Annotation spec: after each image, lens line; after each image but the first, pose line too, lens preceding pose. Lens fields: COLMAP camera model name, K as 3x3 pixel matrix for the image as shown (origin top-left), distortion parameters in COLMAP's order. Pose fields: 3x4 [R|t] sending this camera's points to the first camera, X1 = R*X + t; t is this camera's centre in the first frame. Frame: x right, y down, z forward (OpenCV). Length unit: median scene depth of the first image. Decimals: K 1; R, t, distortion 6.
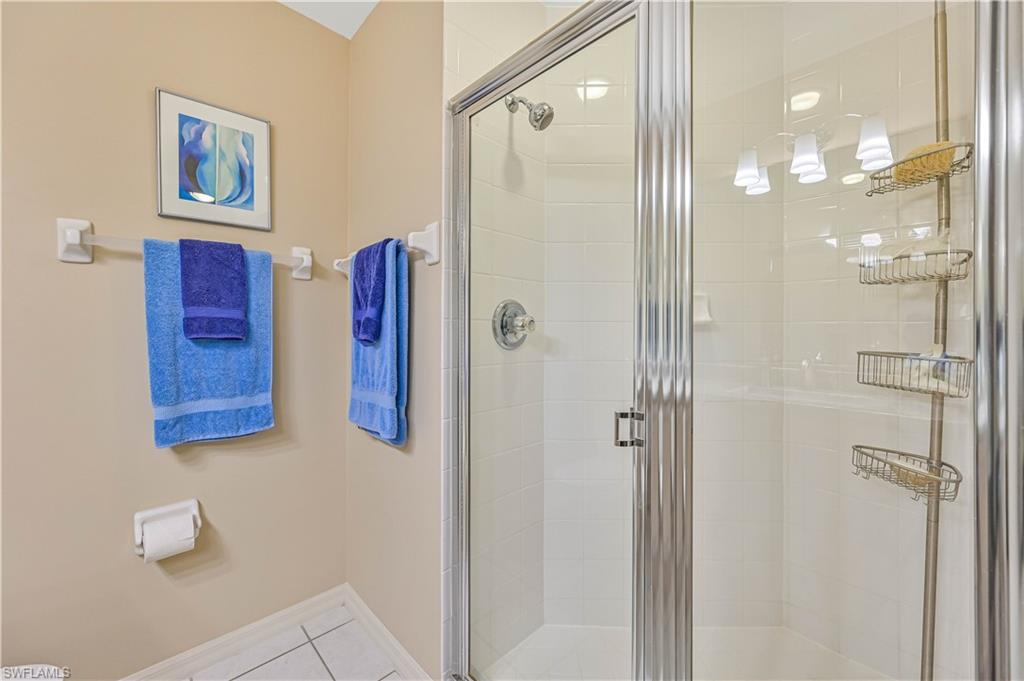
lens RADIAL K [[403.7, 0, 514.8], [0, 403.7, 340.2], [0, 0, 1]] dist [-0.001253, -0.000100]
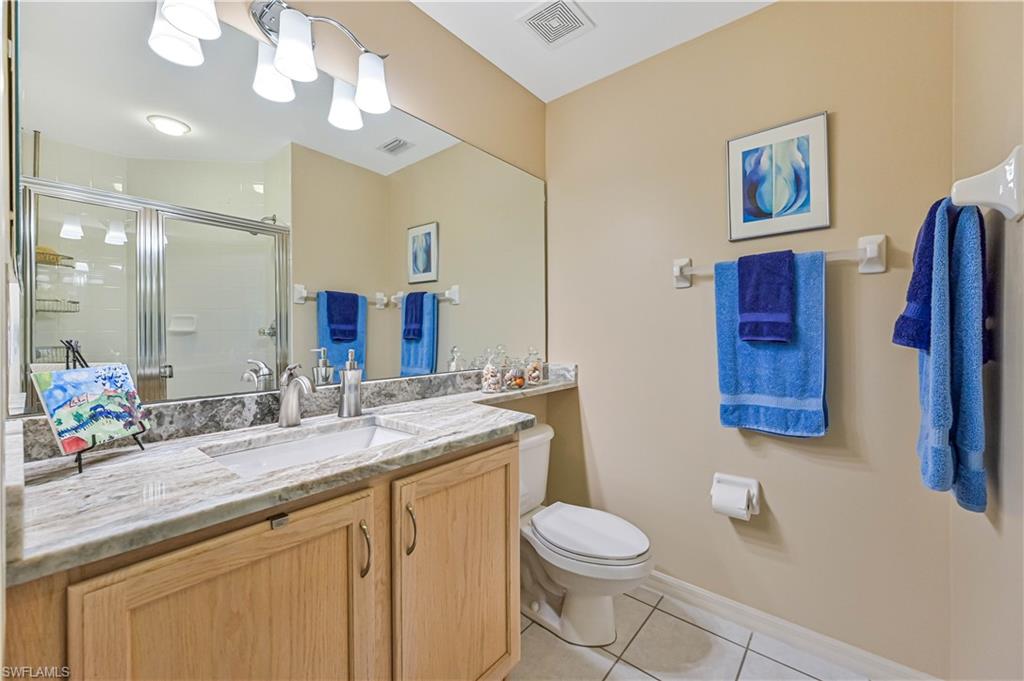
lens RADIAL K [[377.6, 0, 514.2], [0, 377.6, 343.0], [0, 0, 1]] dist [-0.000901, -0.000087]
pose [[0.148436, 0.024039, -0.988630, 0.172891], [-0.021858, 0.999540, 0.021023, -0.004784], [0.988680, 0.018489, 0.148893, 0.163909]]
